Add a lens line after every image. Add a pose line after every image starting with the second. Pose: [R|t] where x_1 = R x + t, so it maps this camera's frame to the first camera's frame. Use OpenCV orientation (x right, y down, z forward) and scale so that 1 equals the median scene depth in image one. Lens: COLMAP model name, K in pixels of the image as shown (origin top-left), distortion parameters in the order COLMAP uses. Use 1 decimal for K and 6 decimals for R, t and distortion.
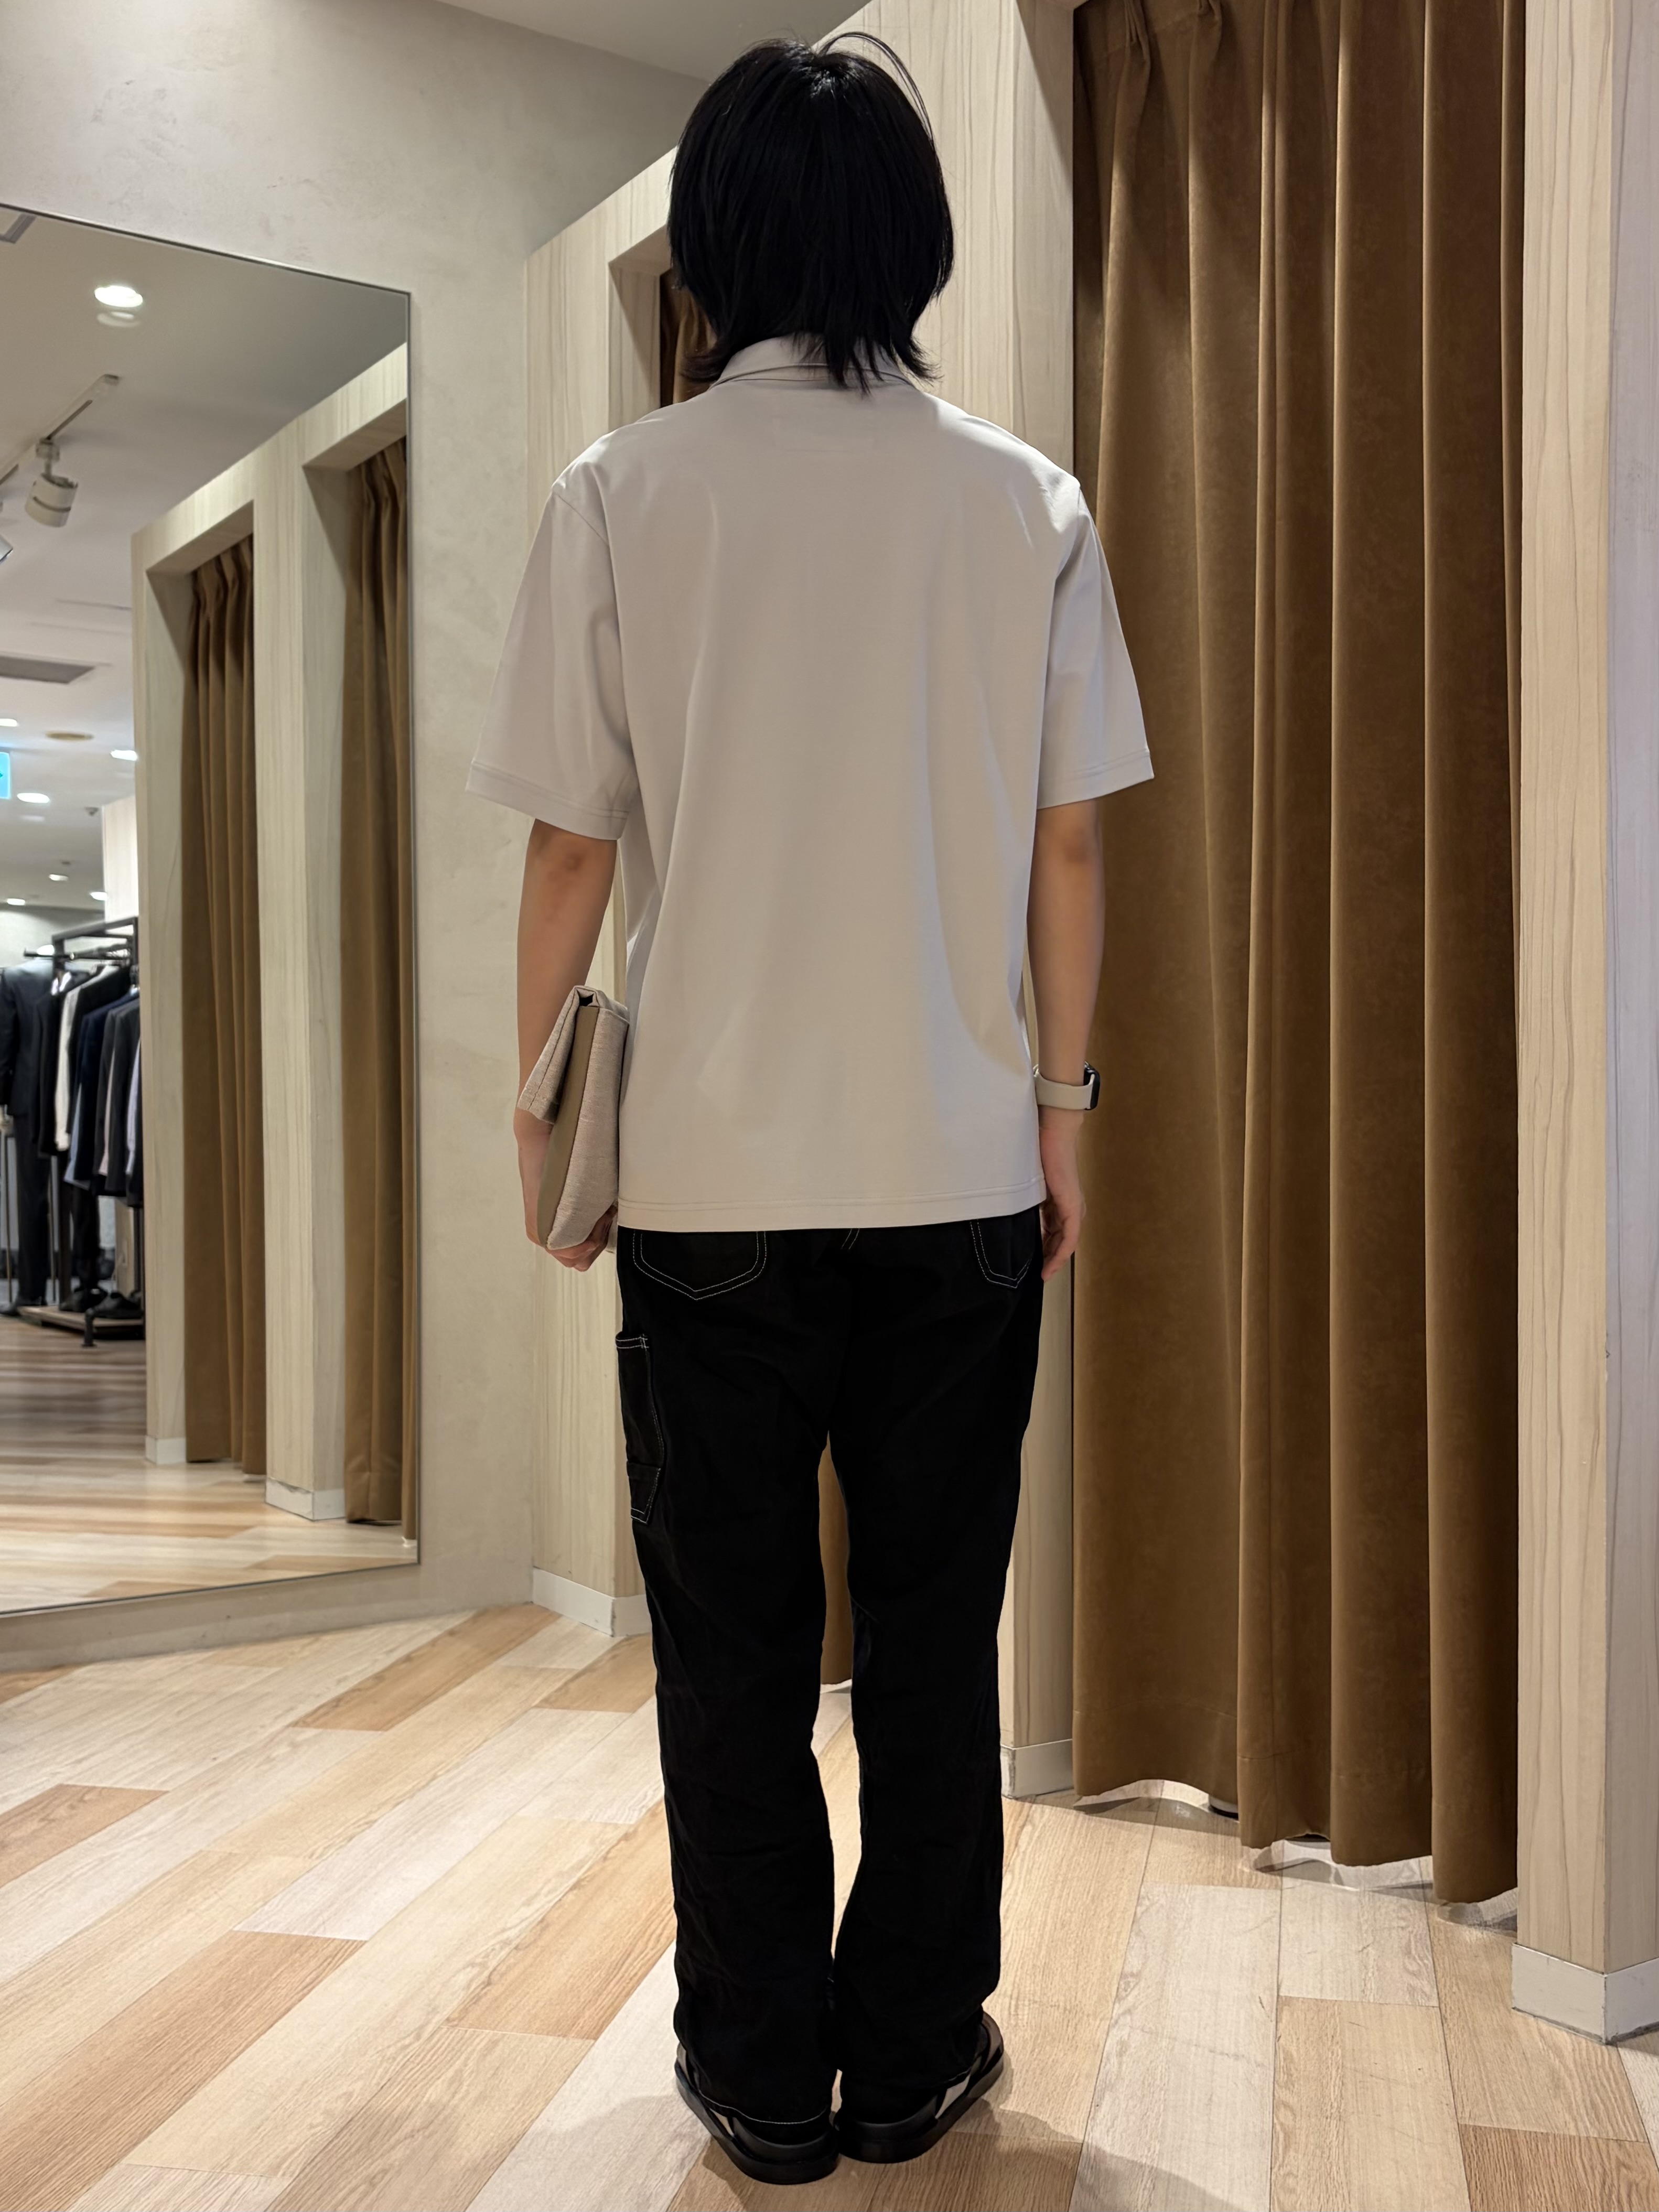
lens RADIAL K [[1819.6, 0, 758.4], [0, 1819.6, 1110.6], [0, 0, 1]] dist [-0.006109, 0.002564]
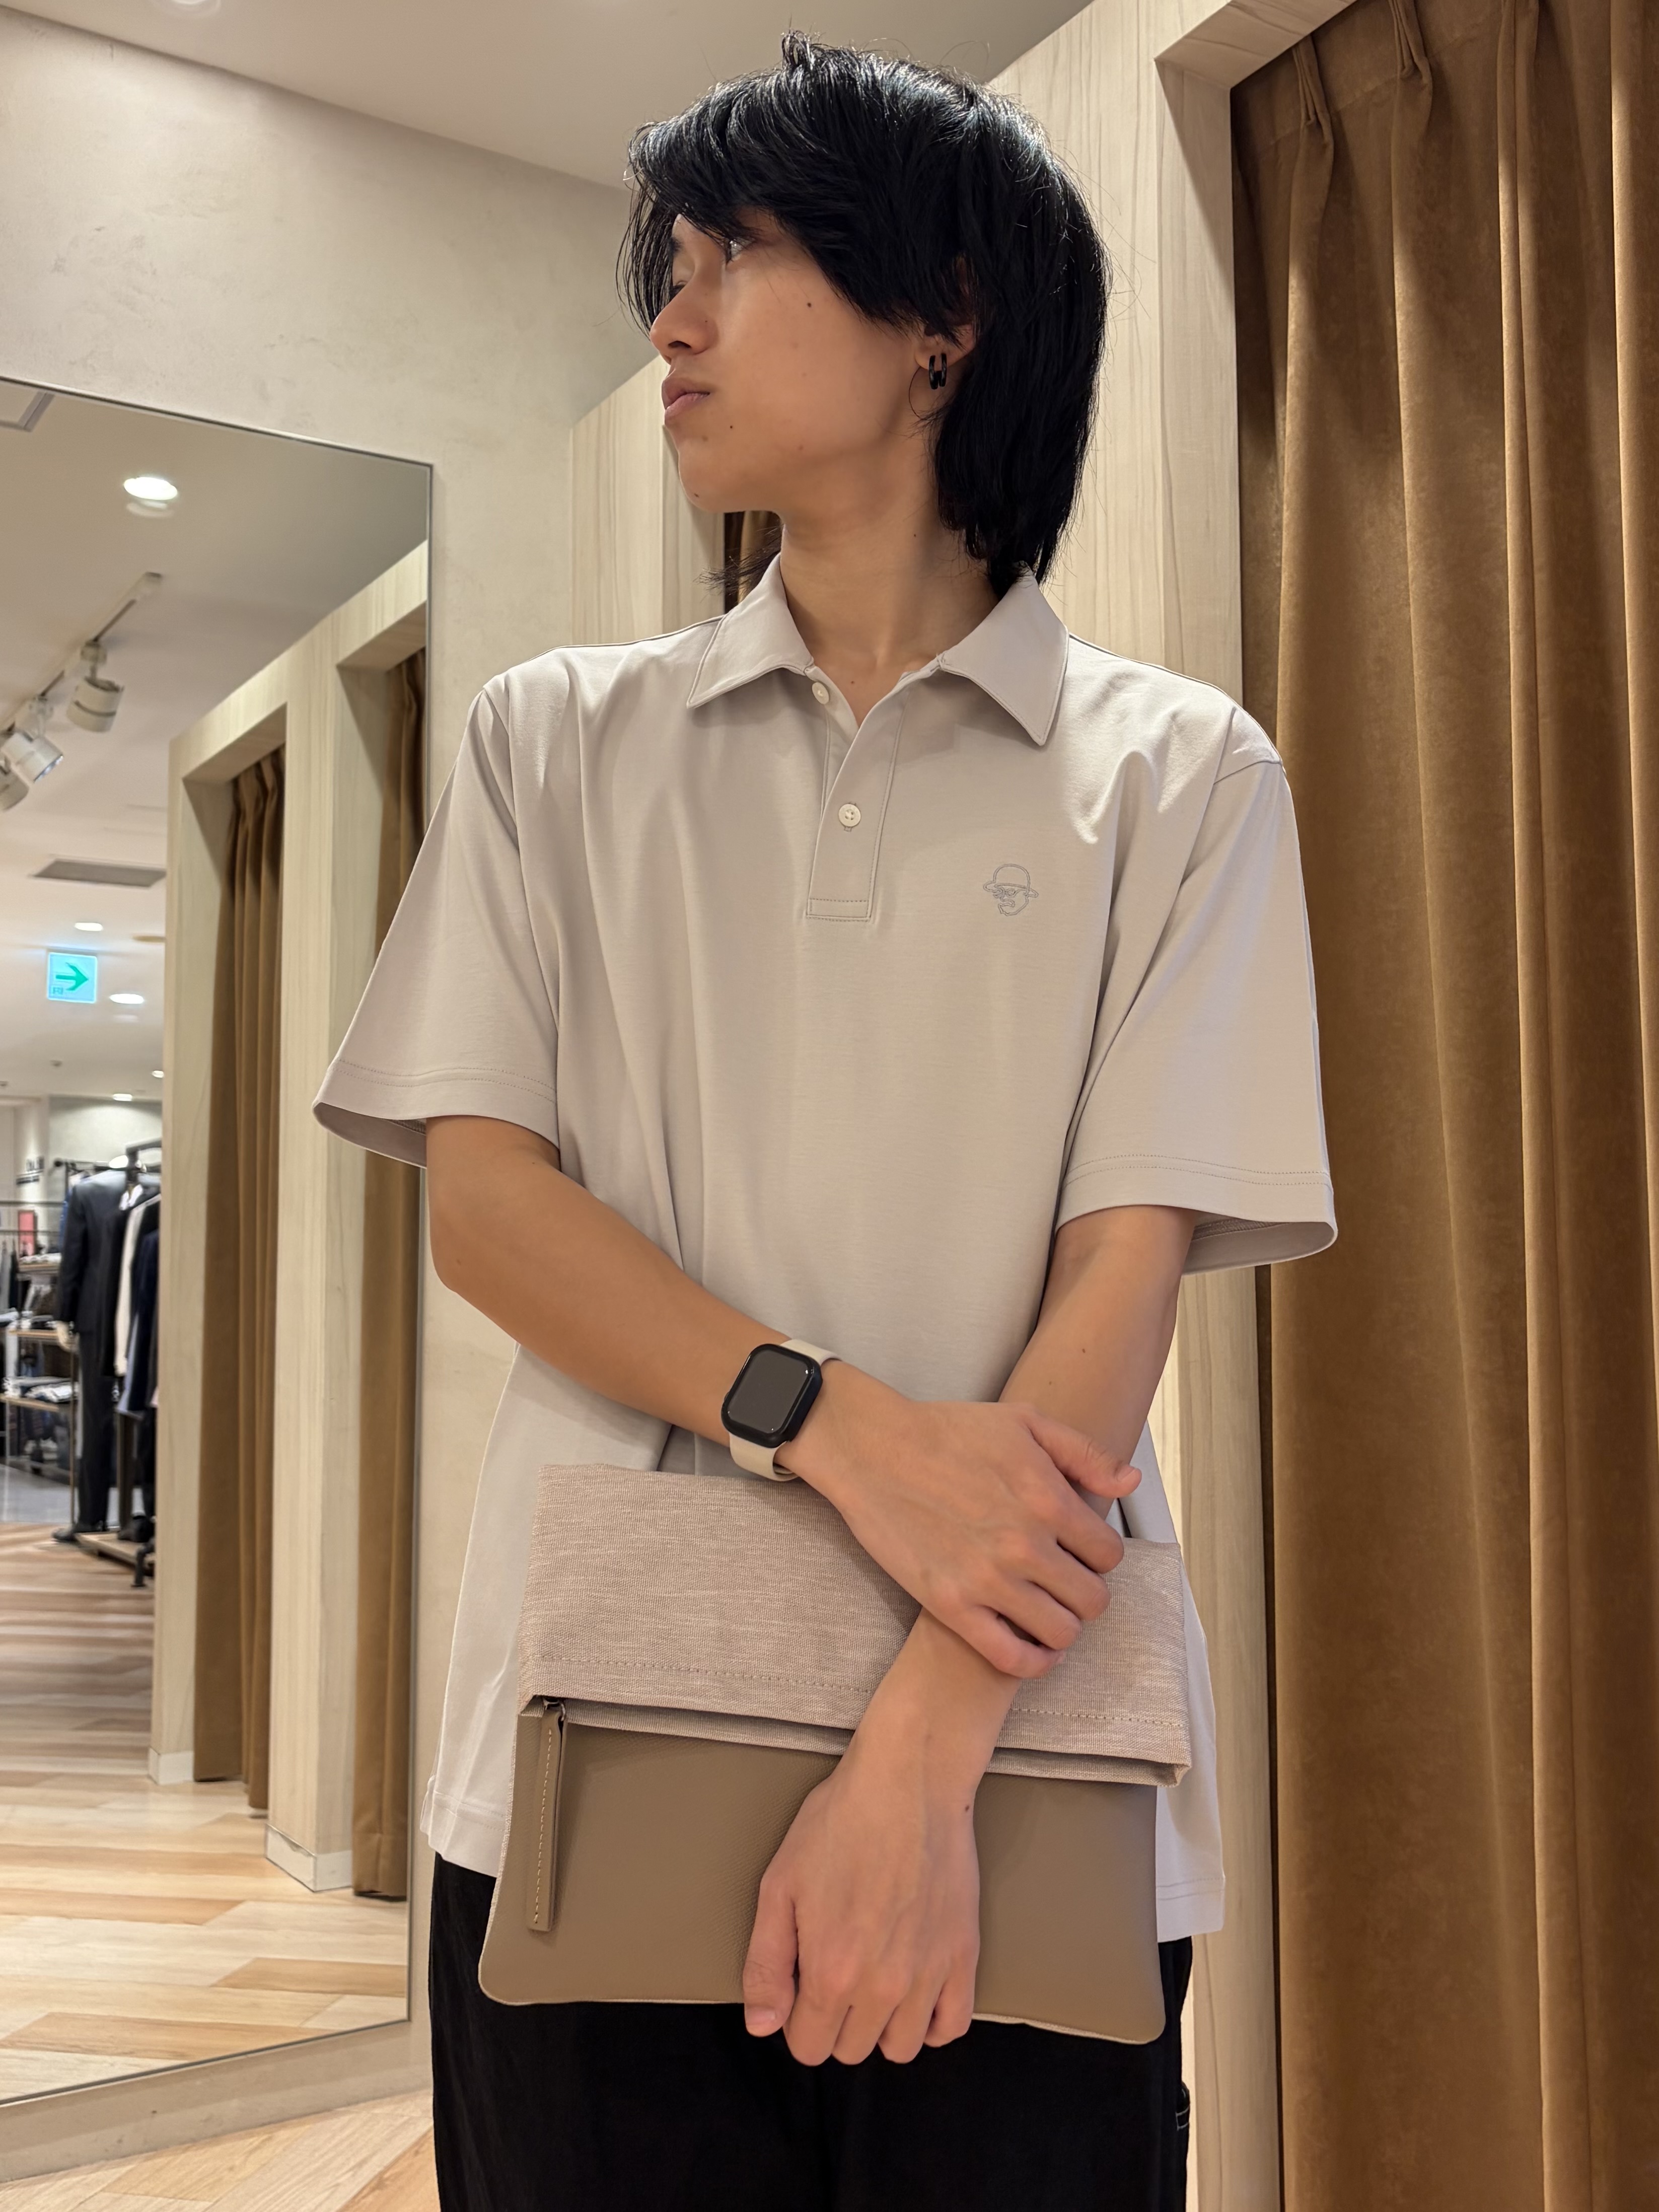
lens RADIAL K [[1802.0, 0, 829.5], [0, 1802.0, 1106.0], [0, 0, 1]] dist [0.001025, -0.010249]
pose [[0.999881, -0.003479, -0.015000, 0.008005], [0.001919, 0.994703, -0.102769, -0.070272], [0.015278, 0.102728, 0.994592, 0.214523]]
